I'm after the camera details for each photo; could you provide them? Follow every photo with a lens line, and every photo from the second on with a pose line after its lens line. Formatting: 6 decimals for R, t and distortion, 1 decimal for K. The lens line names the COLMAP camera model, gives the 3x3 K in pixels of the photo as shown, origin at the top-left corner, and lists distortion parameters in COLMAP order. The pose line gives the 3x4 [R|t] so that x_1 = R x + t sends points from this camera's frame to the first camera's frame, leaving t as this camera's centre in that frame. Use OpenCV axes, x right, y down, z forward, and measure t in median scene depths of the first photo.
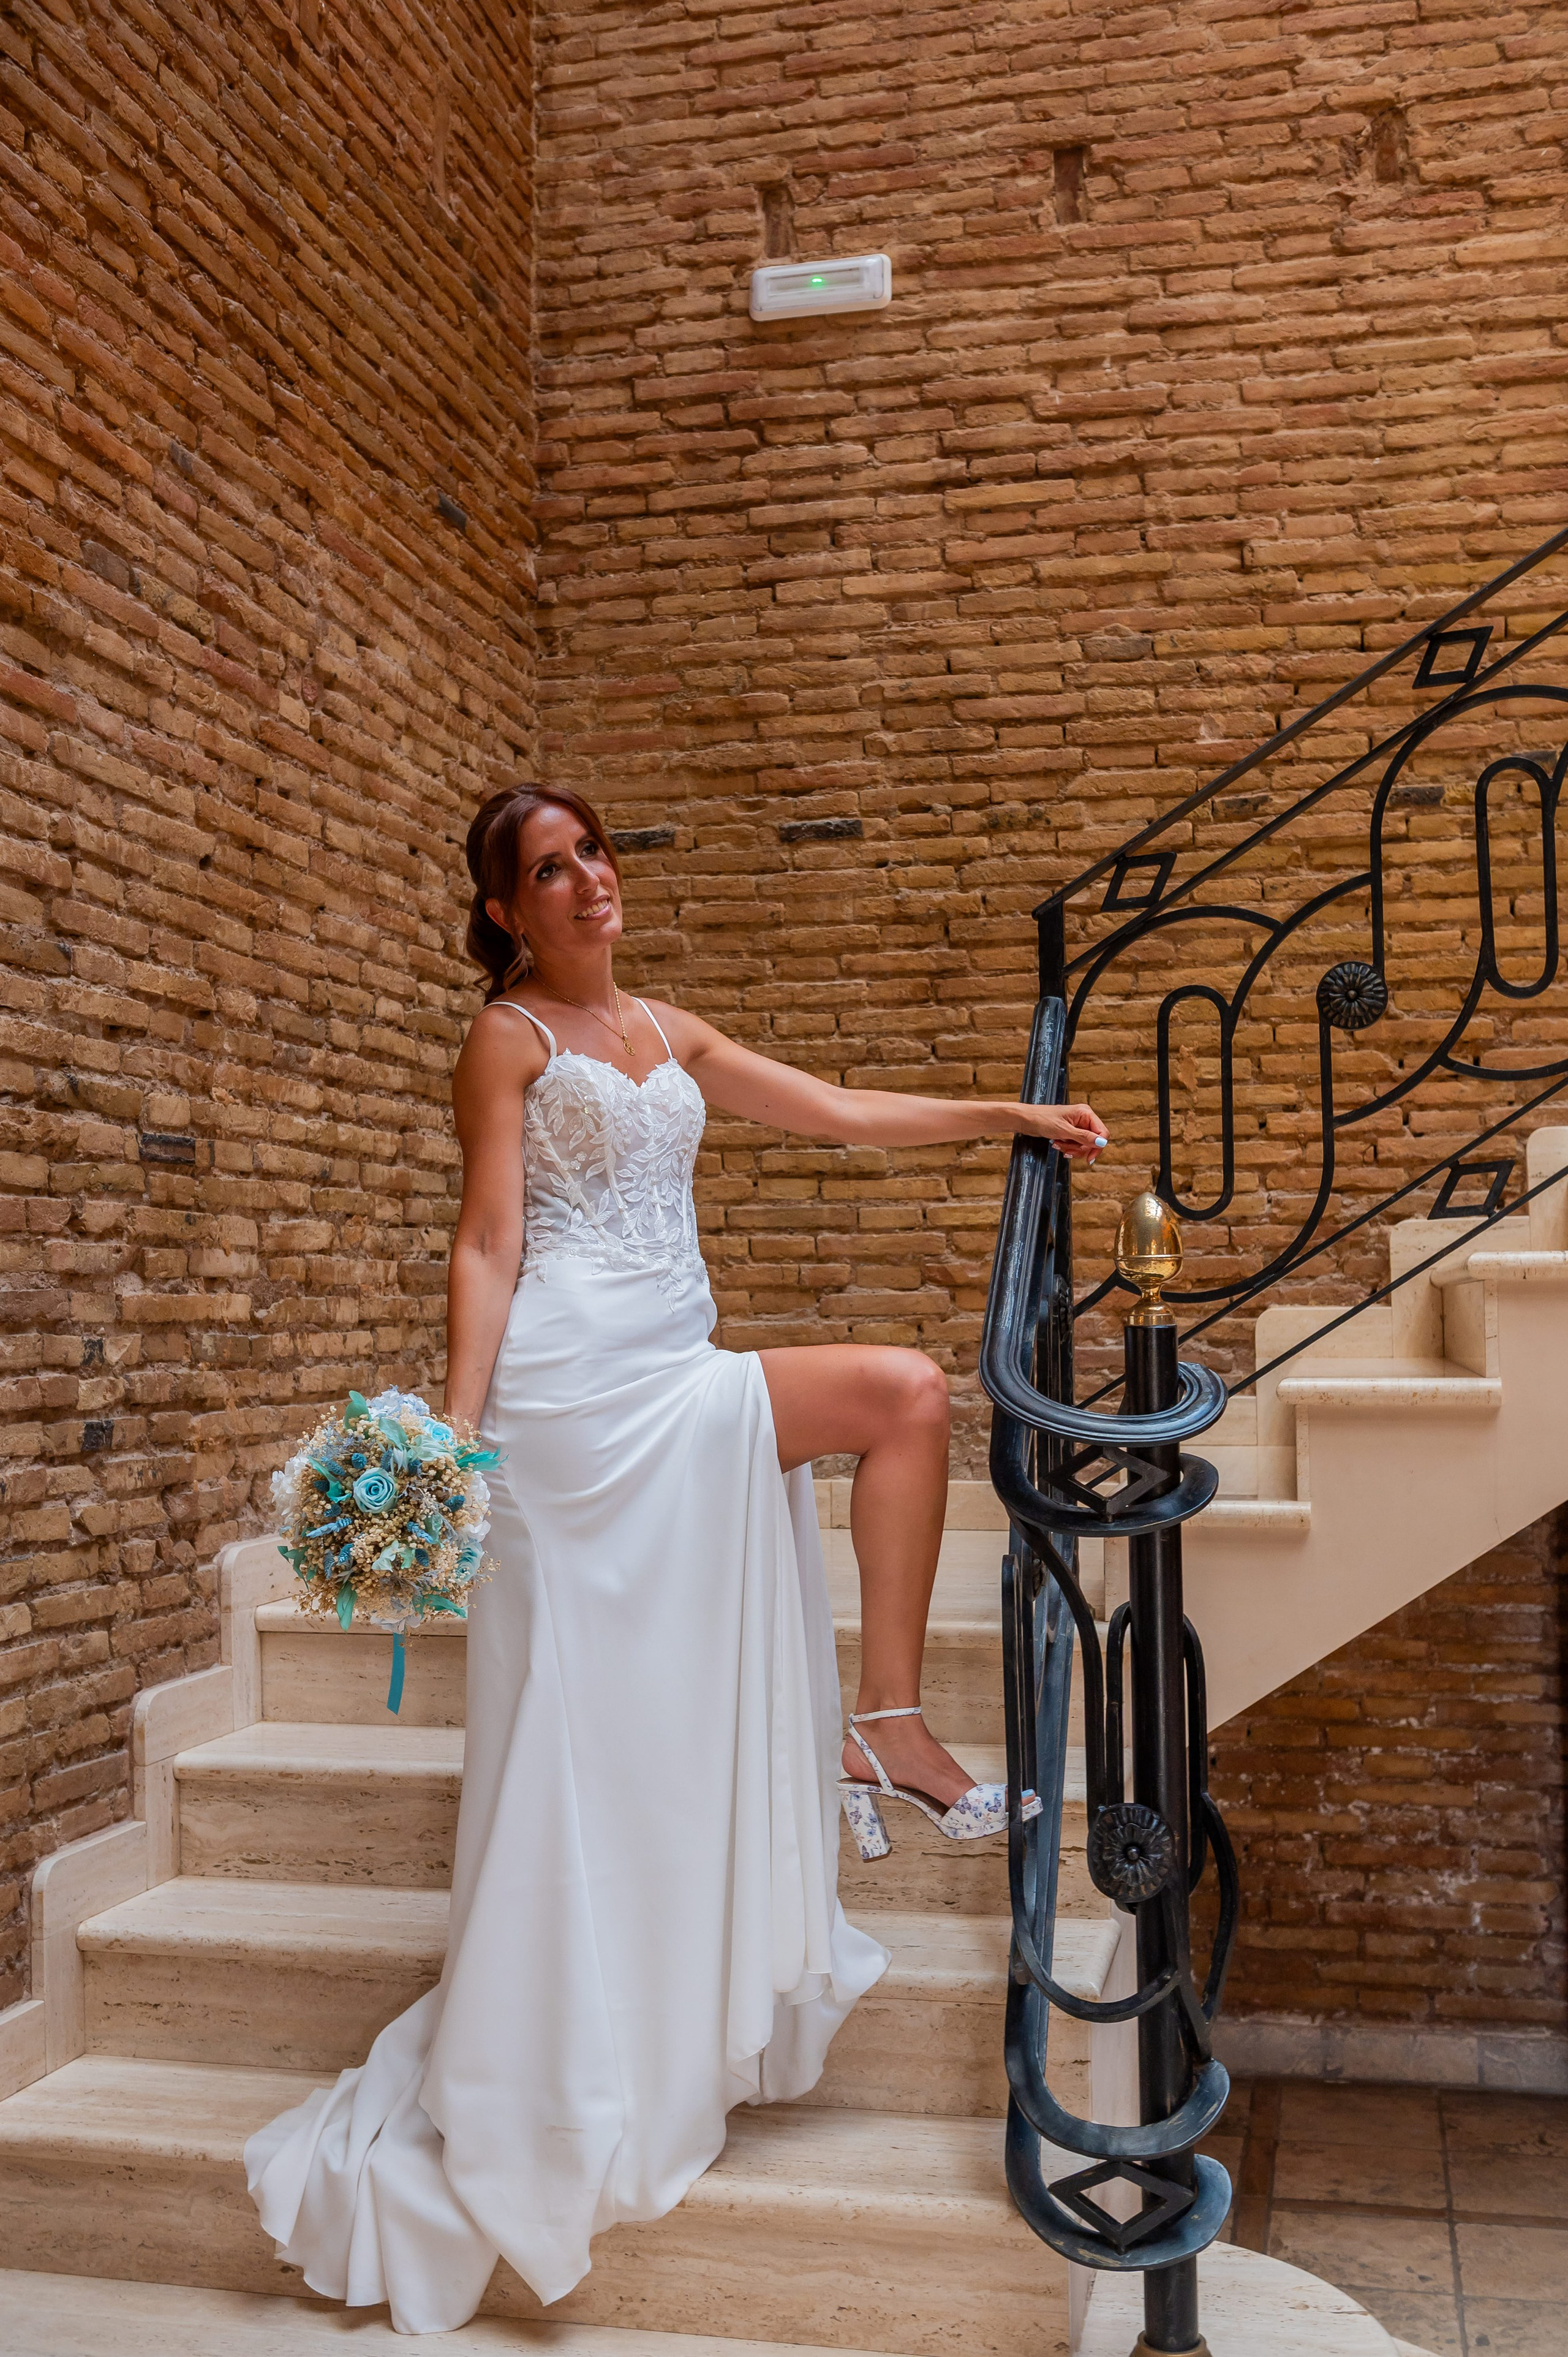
lens RADIAL K [[2383.8, 0, 784.0], [0, 2383.8, 1178.5], [0, 0, 1]] dist [-0.000901, -0.010200]
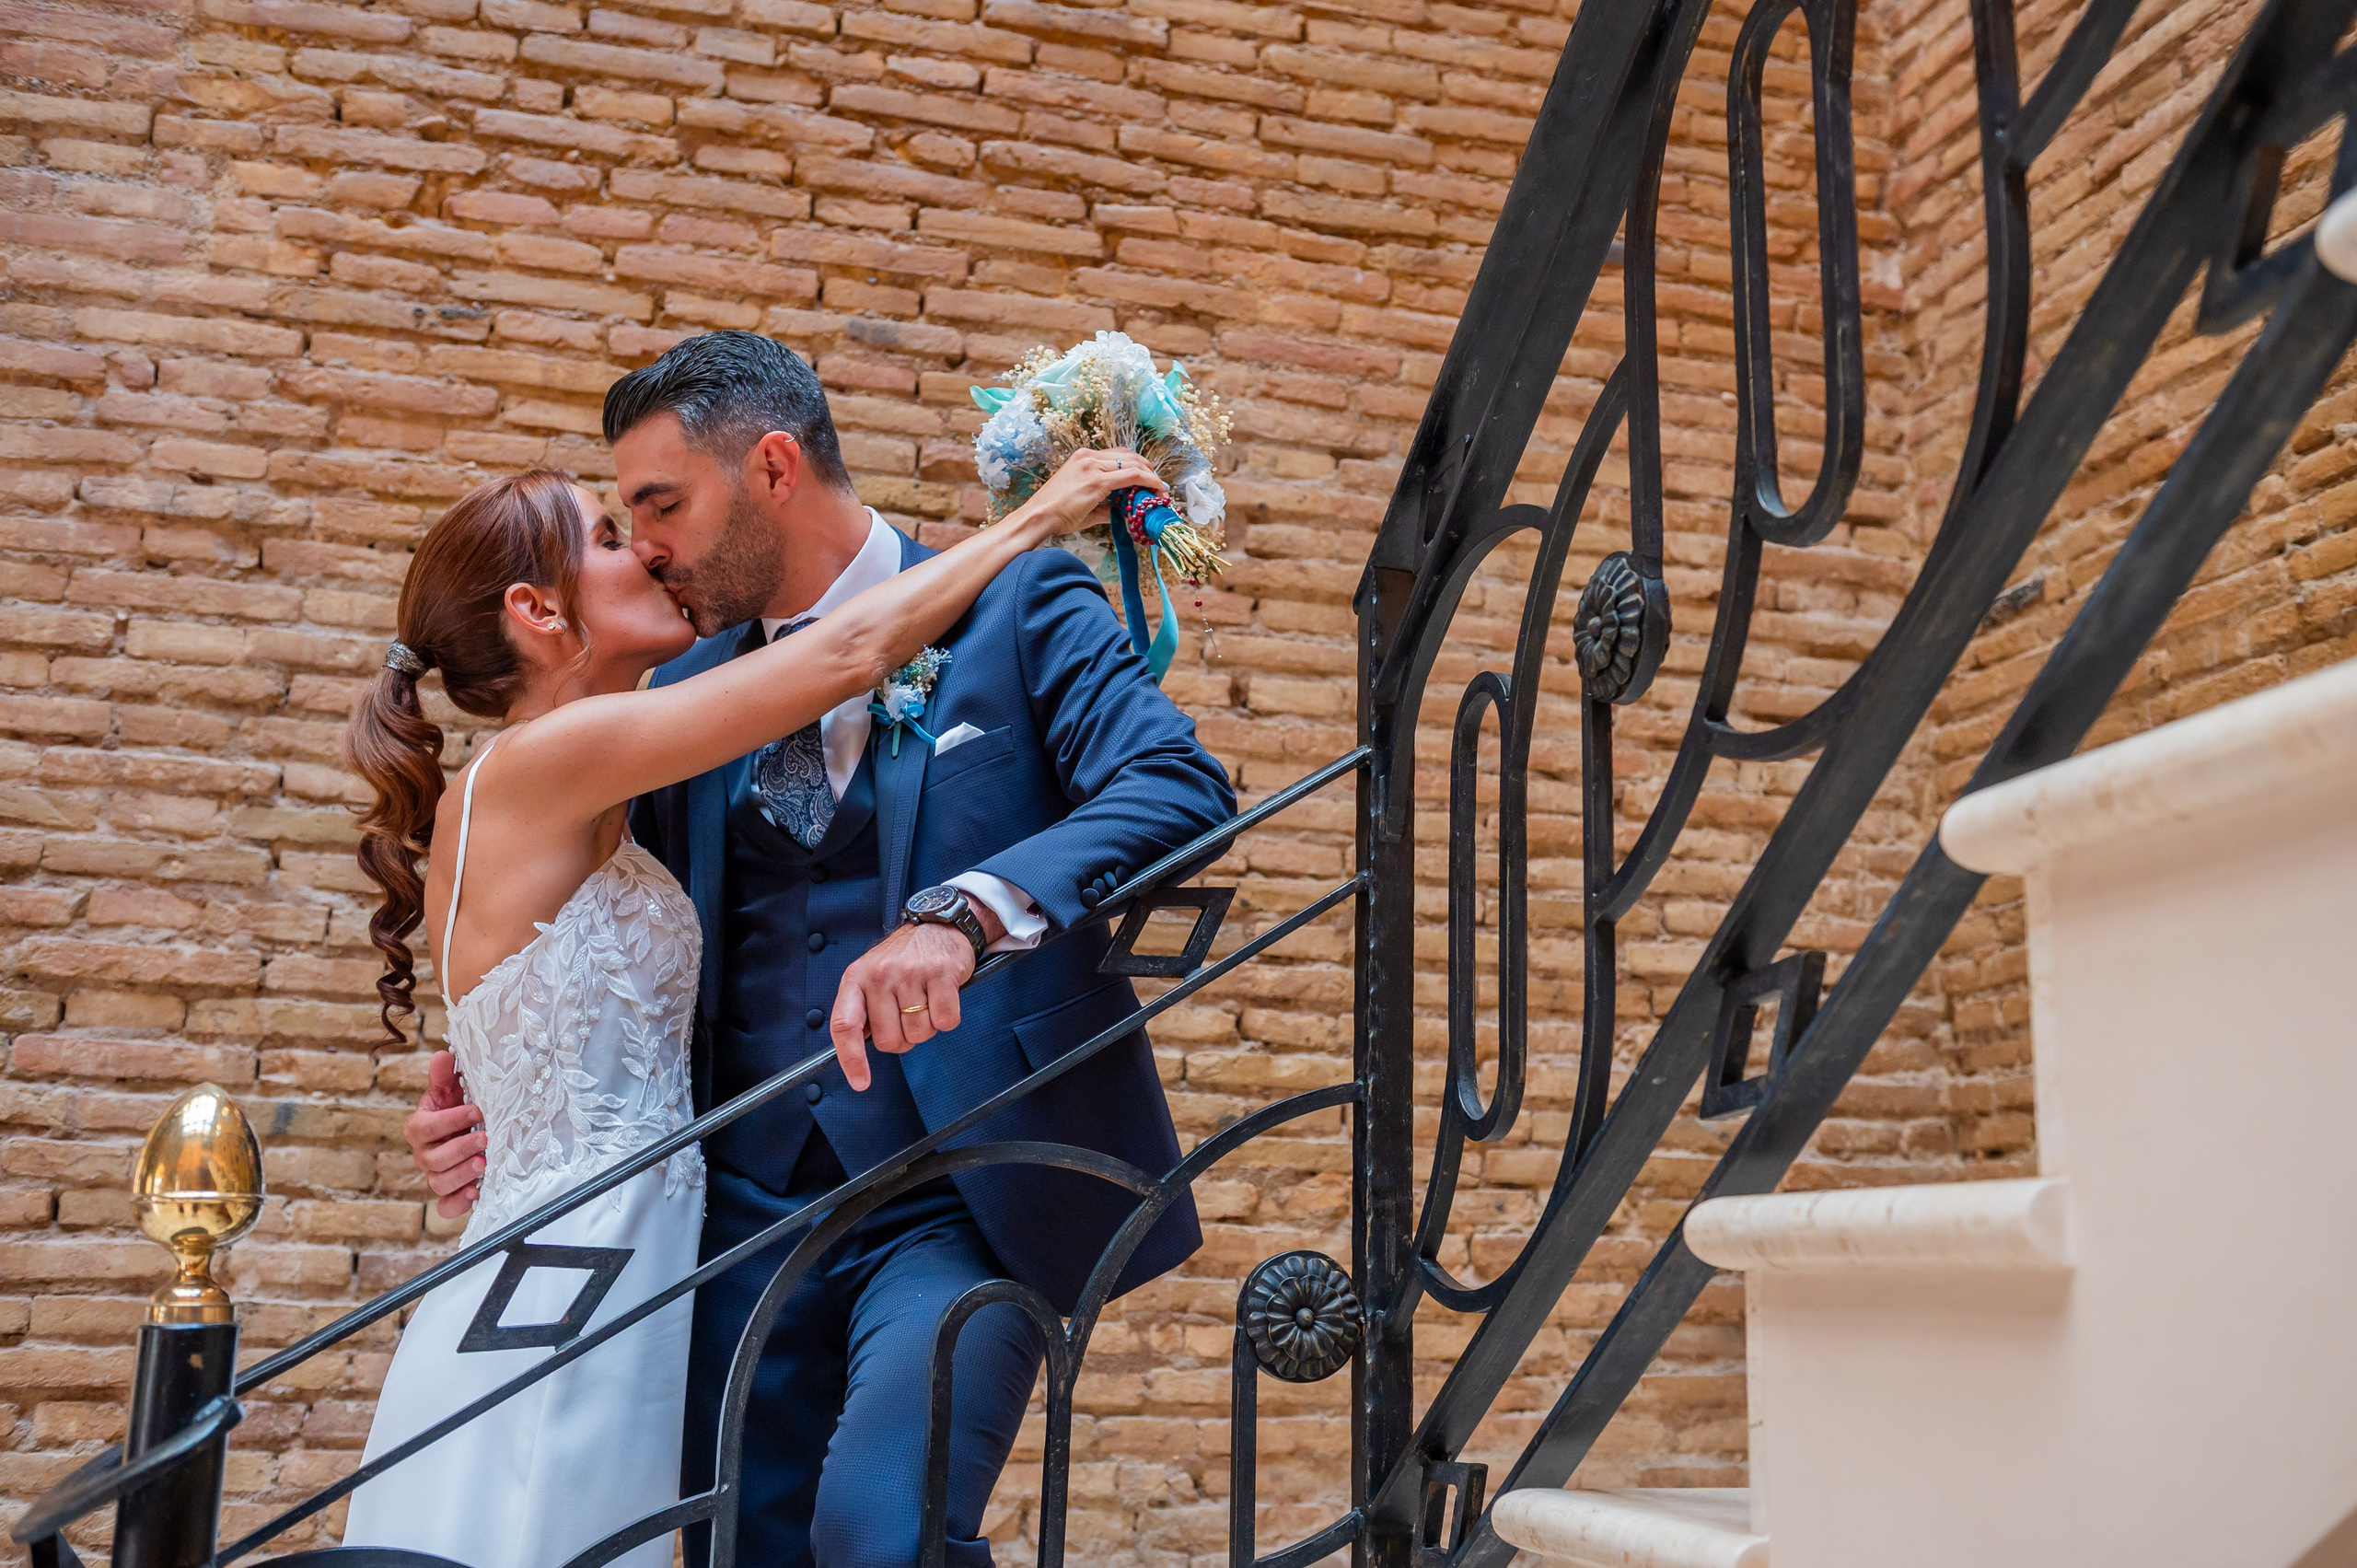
lens RADIAL K [[2384.6, 0, 1178.5], [0, 2384.6, 784.0], [0, 0, 1]] dist [0.008040, -0.008168]
pose [[0.494742, -0.163860, -0.853452, 0.395809], [0.024603, 0.984310, -0.174723, 0.020870], [0.868692, 0.065445, 0.491011, 0.474325]]
